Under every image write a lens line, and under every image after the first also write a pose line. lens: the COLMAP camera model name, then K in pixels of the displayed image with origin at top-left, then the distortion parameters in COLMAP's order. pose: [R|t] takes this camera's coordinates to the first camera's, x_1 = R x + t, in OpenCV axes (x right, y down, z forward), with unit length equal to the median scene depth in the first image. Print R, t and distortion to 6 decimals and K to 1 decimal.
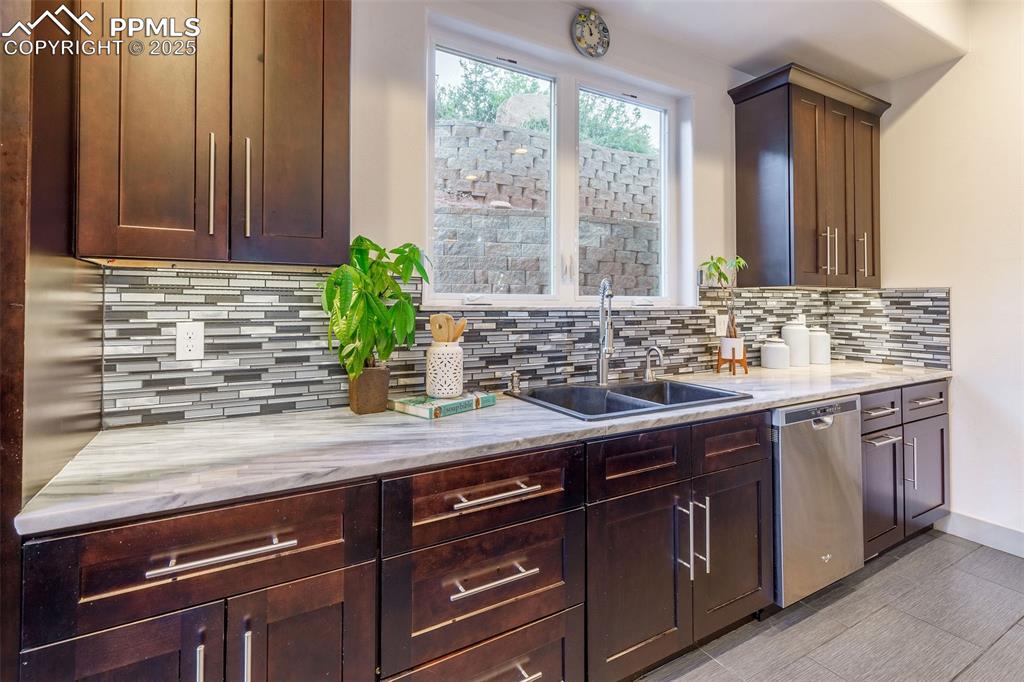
lens RADIAL K [[481.6, 0, 505.3], [0, 481.6, 296.6], [0, 0, 1]] dist [0.003063, -0.000185]
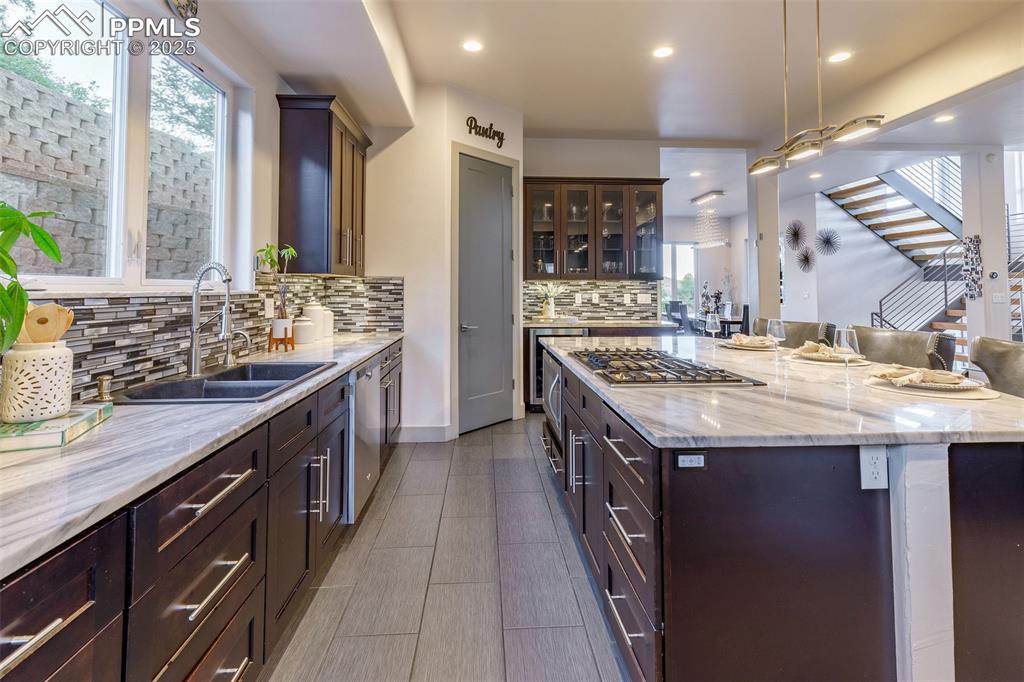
lens RADIAL K [[493.7, 0, 511.2], [0, 493.7, 266.8], [0, 0, 1]] dist [0.000750, -0.000141]
pose [[0.439840, 0.036041, 0.897353, -0.332550], [-0.011704, 0.999340, -0.034400, -0.001382], [-0.898000, 0.004628, 0.439971, 0.027103]]
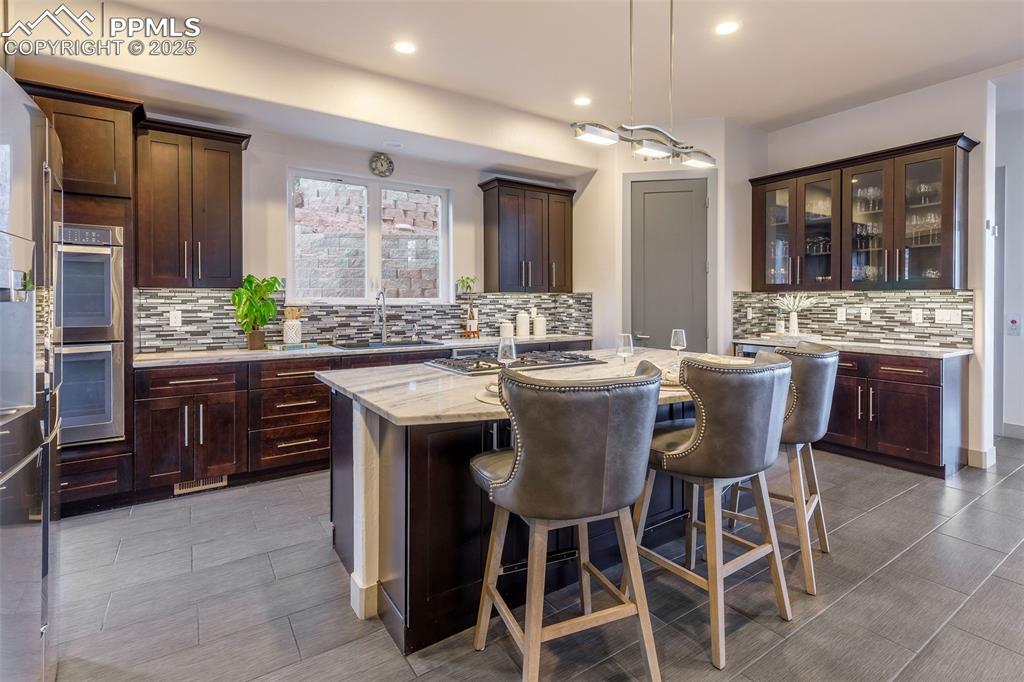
lens RADIAL K [[485.4, 0, 515.3], [0, 485.4, 302.0], [0, 0, 1]] dist [0.023307, -0.023958]
pose [[0.997023, -0.005135, 0.076934, 0.509384], [0.003952, 0.999872, 0.015526, -0.014066], [-0.077004, -0.015176, 0.996915, -0.933261]]
